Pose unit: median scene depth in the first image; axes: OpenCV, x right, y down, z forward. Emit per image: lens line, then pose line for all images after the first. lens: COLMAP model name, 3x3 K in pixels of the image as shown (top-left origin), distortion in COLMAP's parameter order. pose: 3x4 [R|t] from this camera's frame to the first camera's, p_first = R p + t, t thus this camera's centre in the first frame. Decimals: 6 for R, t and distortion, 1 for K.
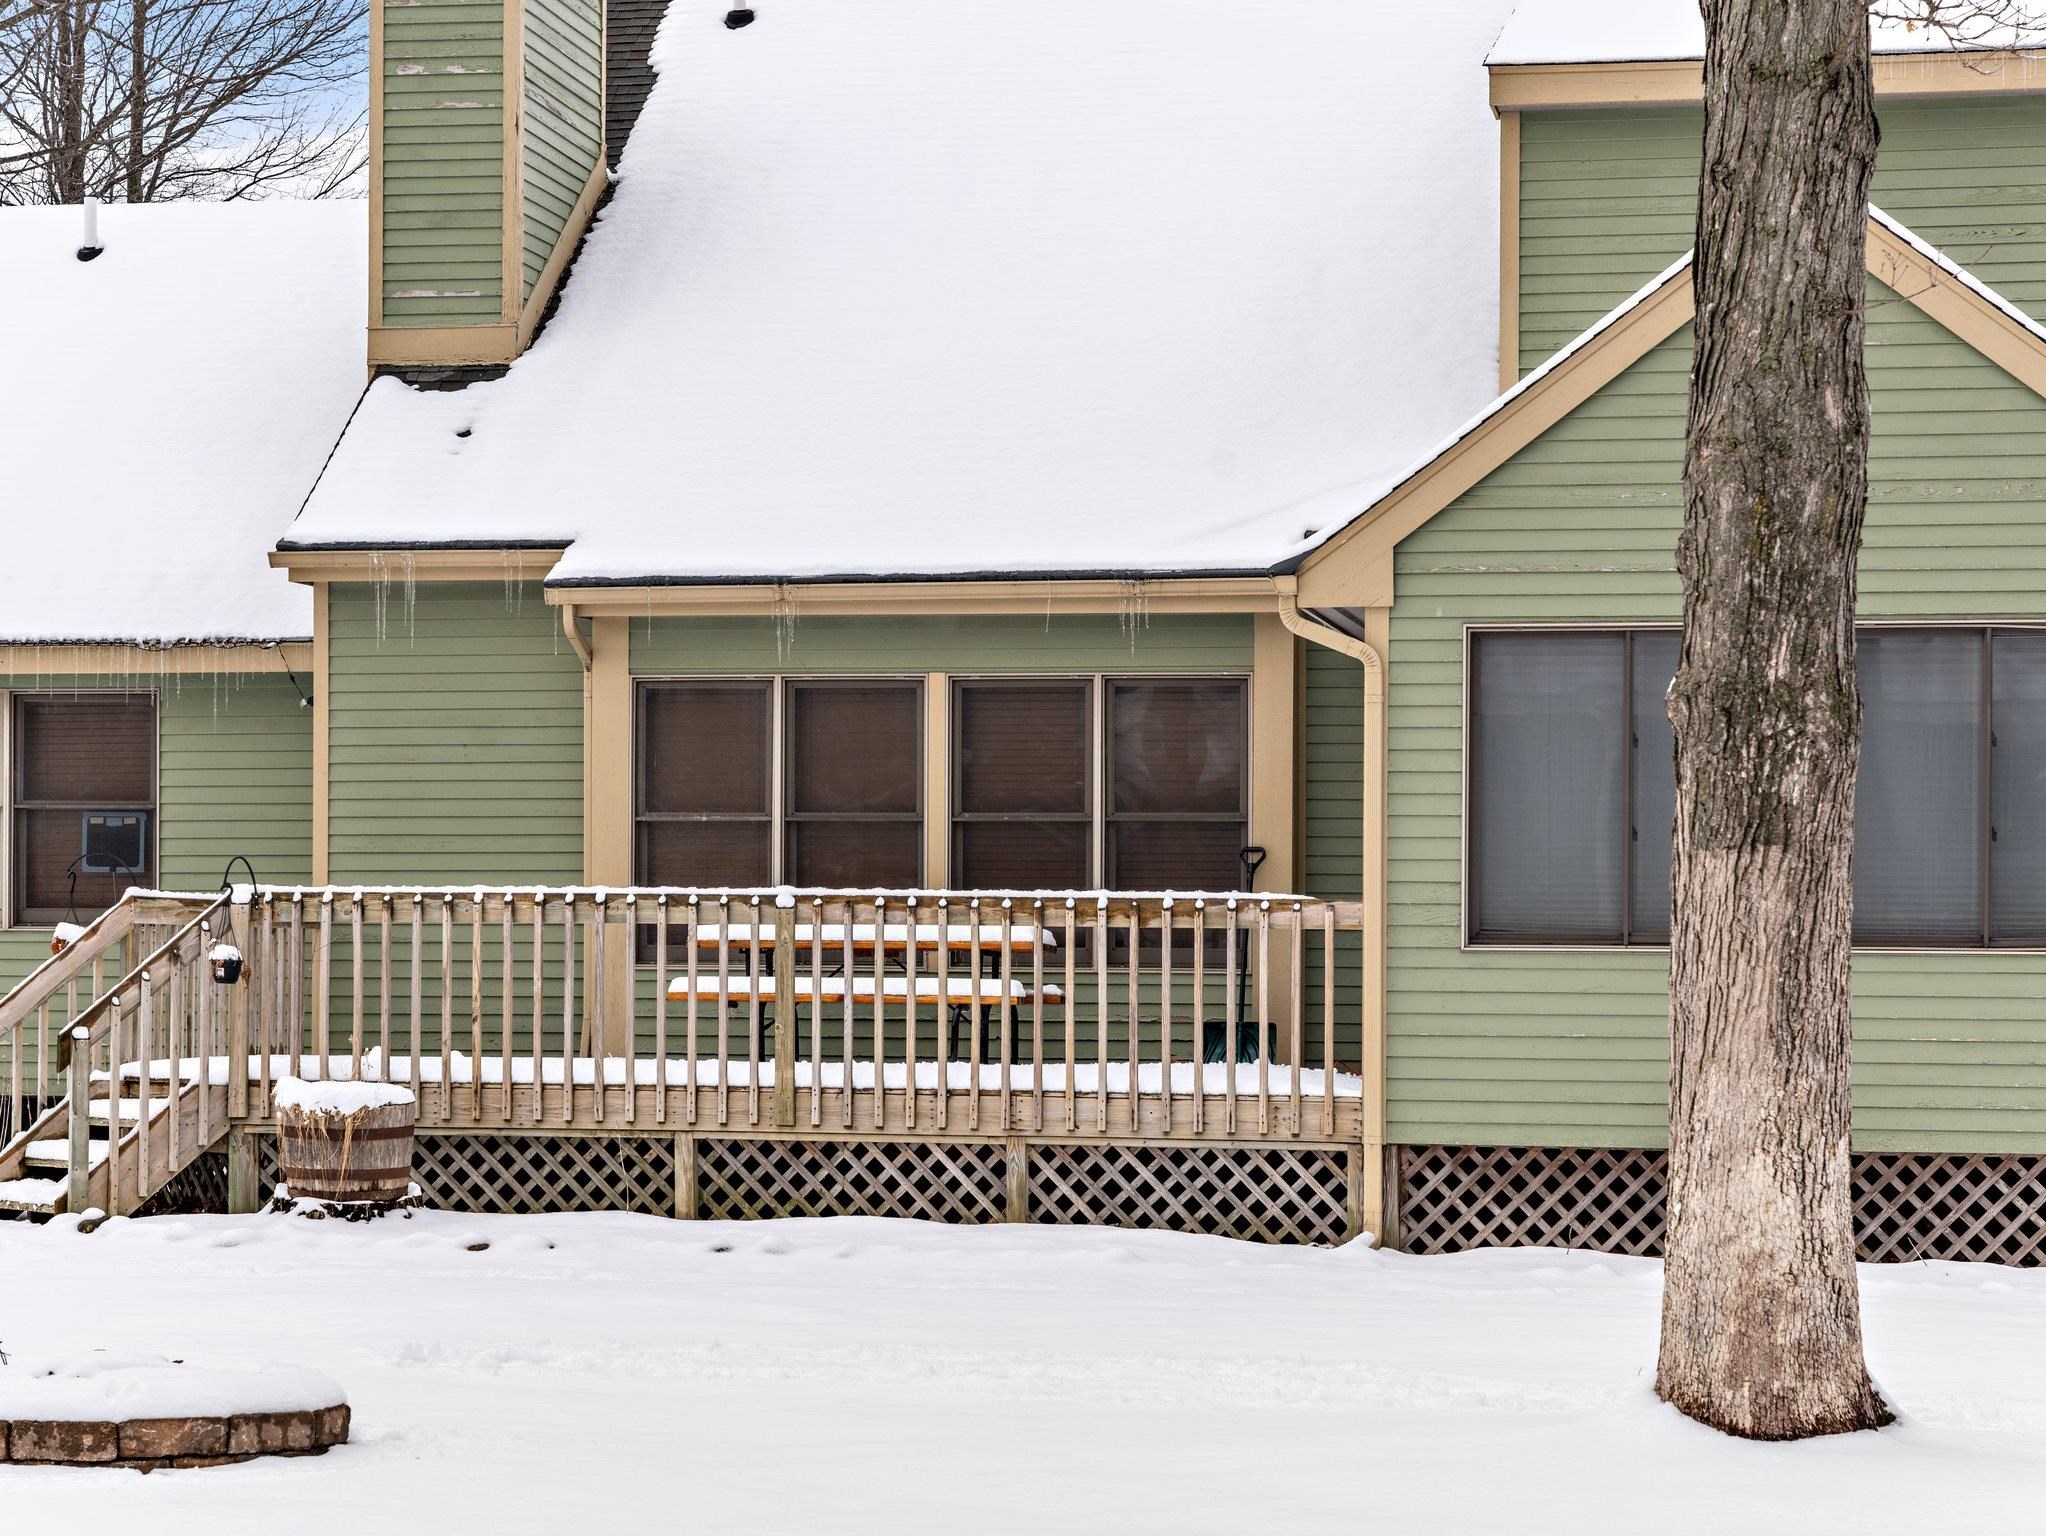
lens RADIAL K [[4477.4, 0, 1023.0], [0, 4477.4, 768.0], [0, 0, 1]] dist [0.365328, -2.332563]
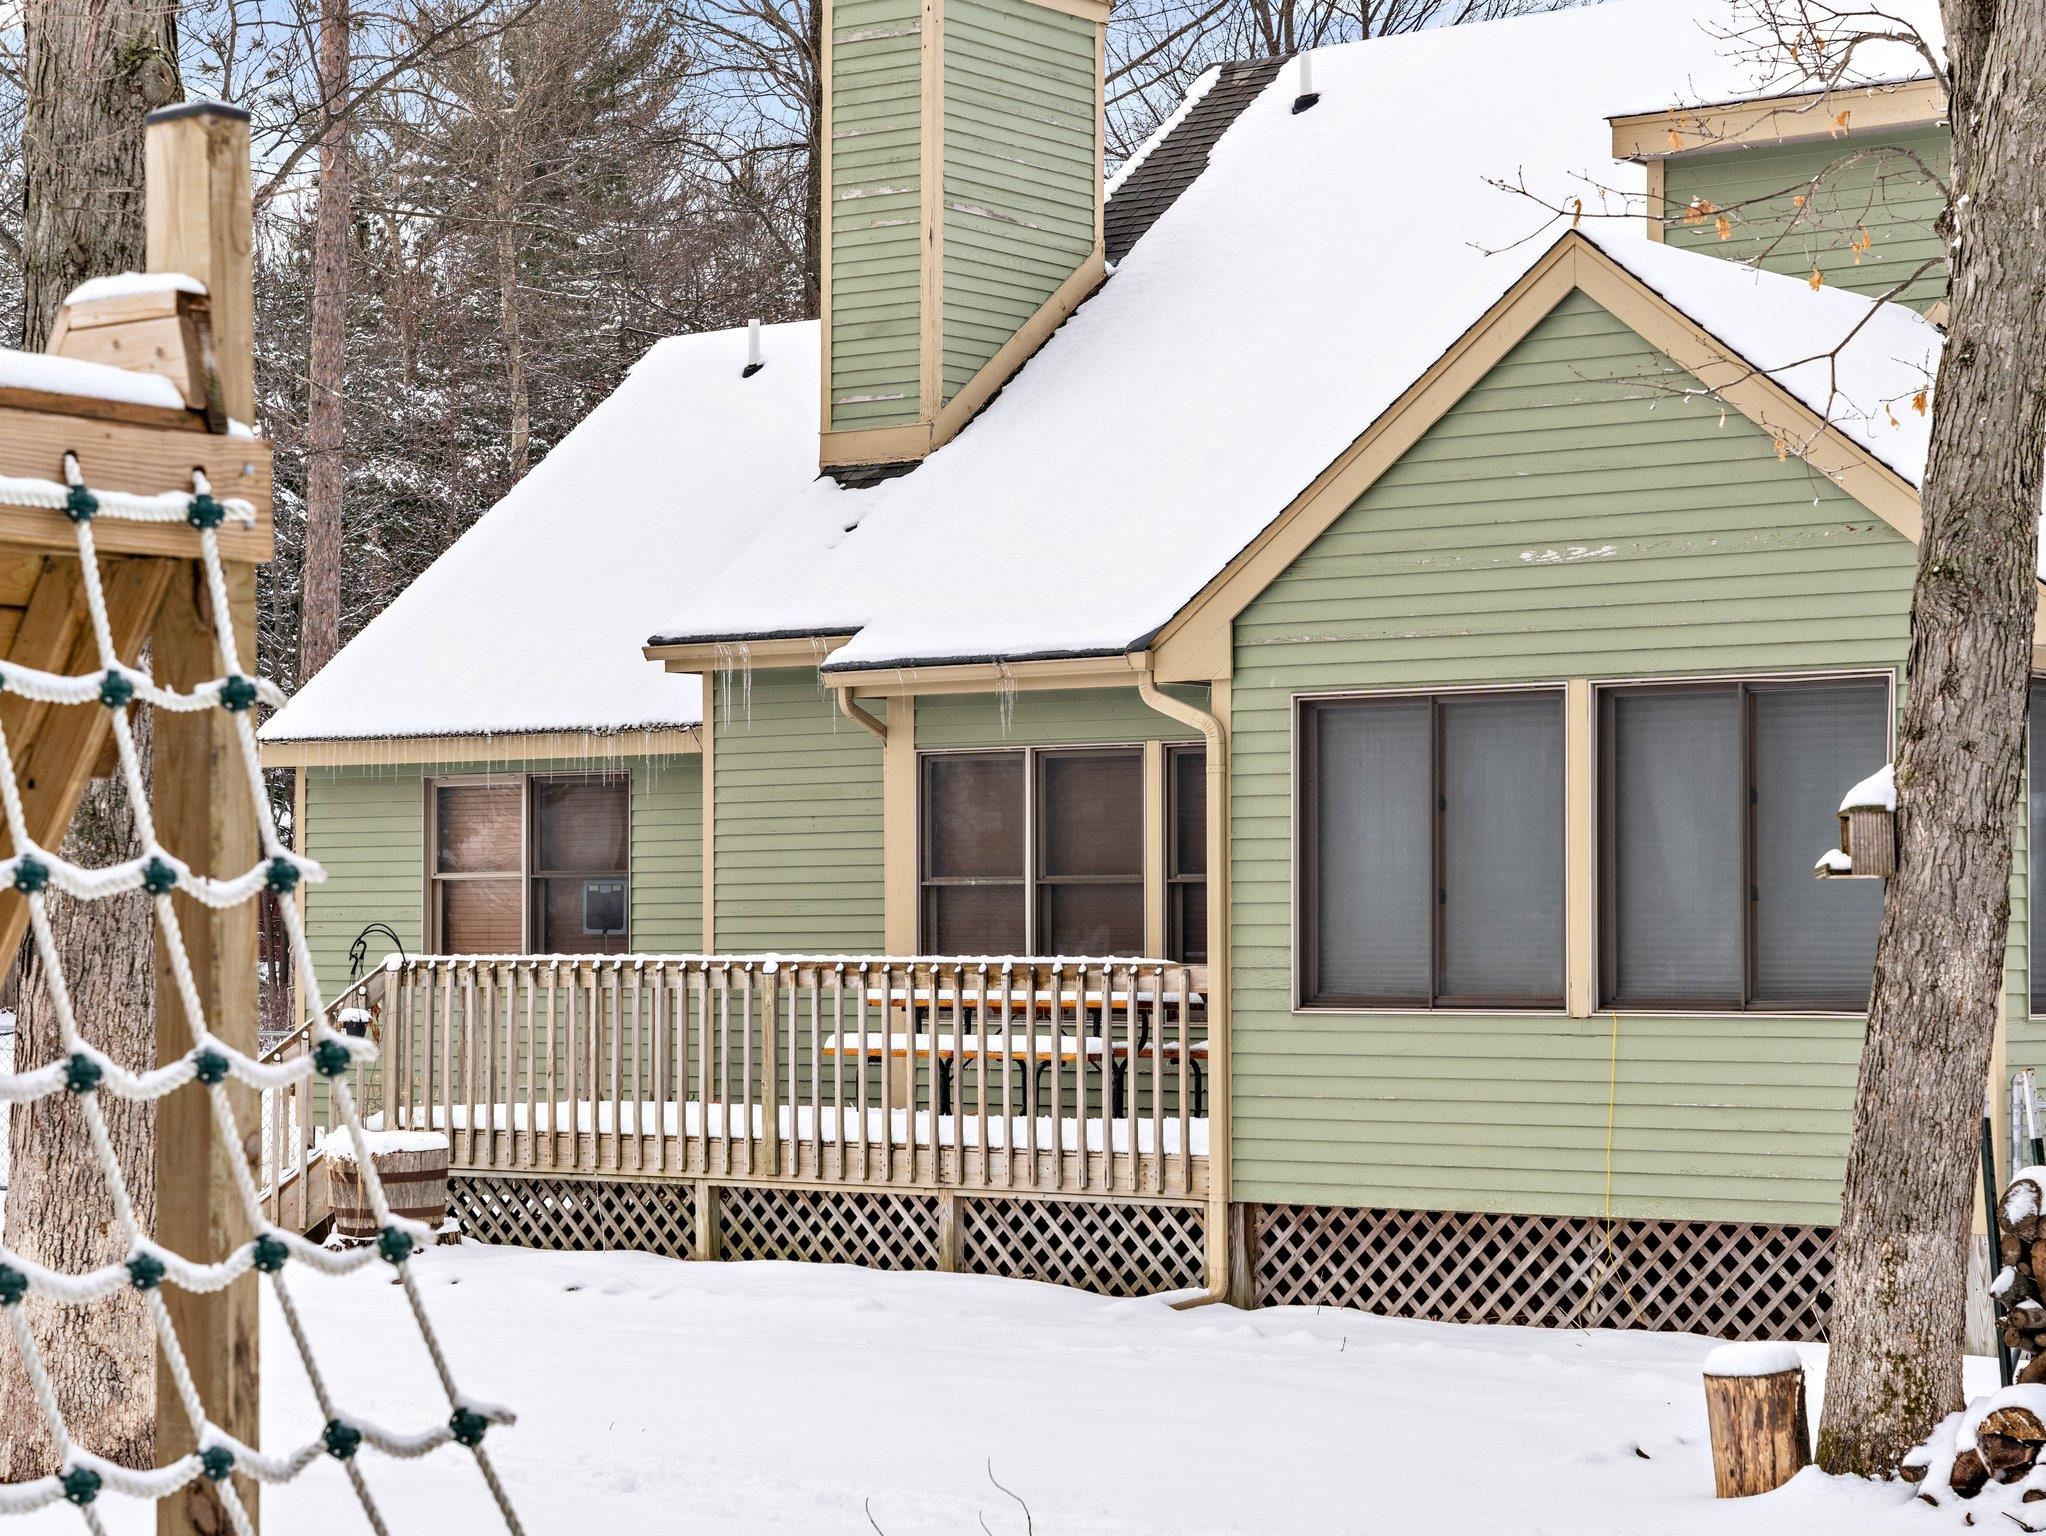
lens RADIAL K [[4477.4, 0, 1023.0], [0, 4477.4, 768.0], [0, 0, 1]] dist [0.365328, -2.332563]
pose [[0.901447, -0.024835, -0.432176, 0.476171], [0.023208, 0.999690, -0.009040, -0.007134], [0.432267, -0.001881, 0.901744, 0.053836]]
